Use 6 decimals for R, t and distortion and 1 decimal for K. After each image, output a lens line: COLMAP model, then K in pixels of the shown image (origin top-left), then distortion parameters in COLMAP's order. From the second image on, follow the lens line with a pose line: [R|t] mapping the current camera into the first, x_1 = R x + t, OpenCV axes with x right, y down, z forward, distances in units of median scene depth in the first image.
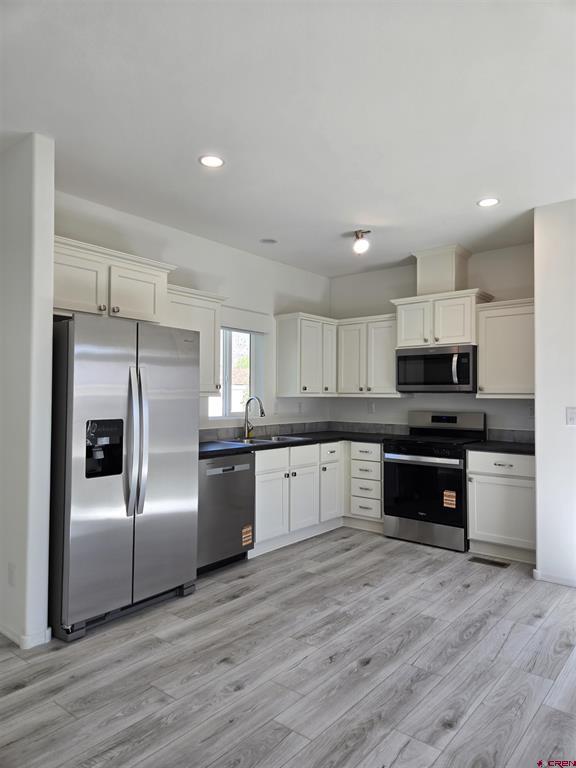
lens RADIAL K [[509.9, 0, 289.9], [0, 509.9, 376.5], [0, 0, 1]] dist [0.081310, -0.071553]
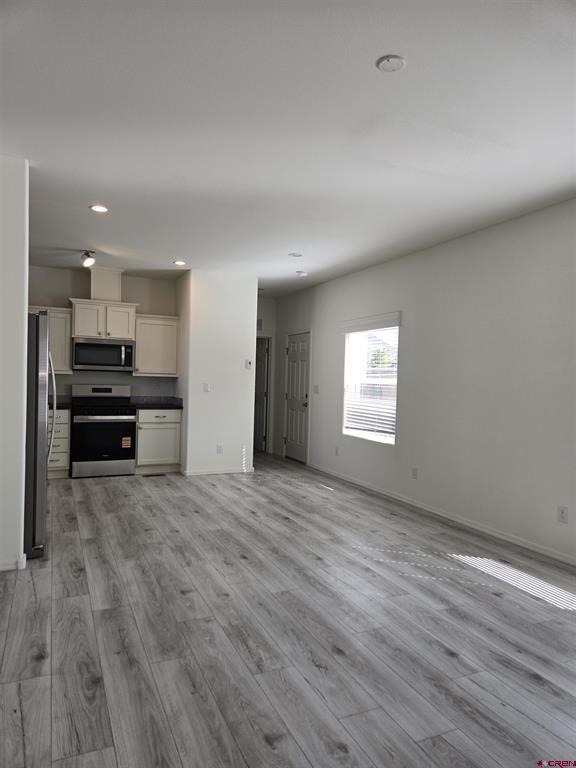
lens RADIAL K [[503.2, 0, 288.0], [0, 503.2, 384.0], [0, 0, 1]] dist [0.003557, 0.000388]
pose [[0.447927, -0.003907, 0.894062, -0.857164], [-0.057766, 0.997775, 0.033301, -0.010825], [-0.892202, -0.066563, 0.446704, -0.078680]]
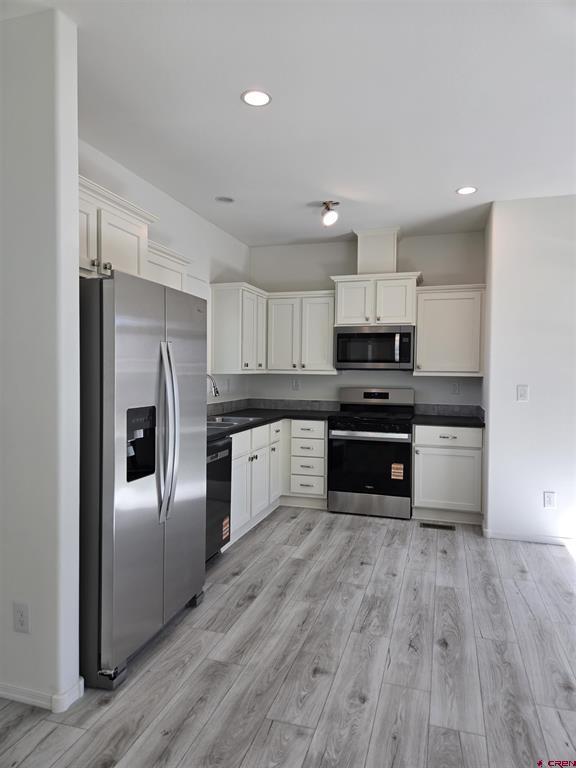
lens RADIAL K [[509.9, 0, 289.9], [0, 509.9, 376.5], [0, 0, 1]] dist [0.081310, -0.071553]
pose [[0.927143, -0.000400, 0.374707, -0.309218], [-0.020445, 0.998456, 0.051652, -0.006639], [-0.374149, -0.055549, 0.925704, 0.128068]]
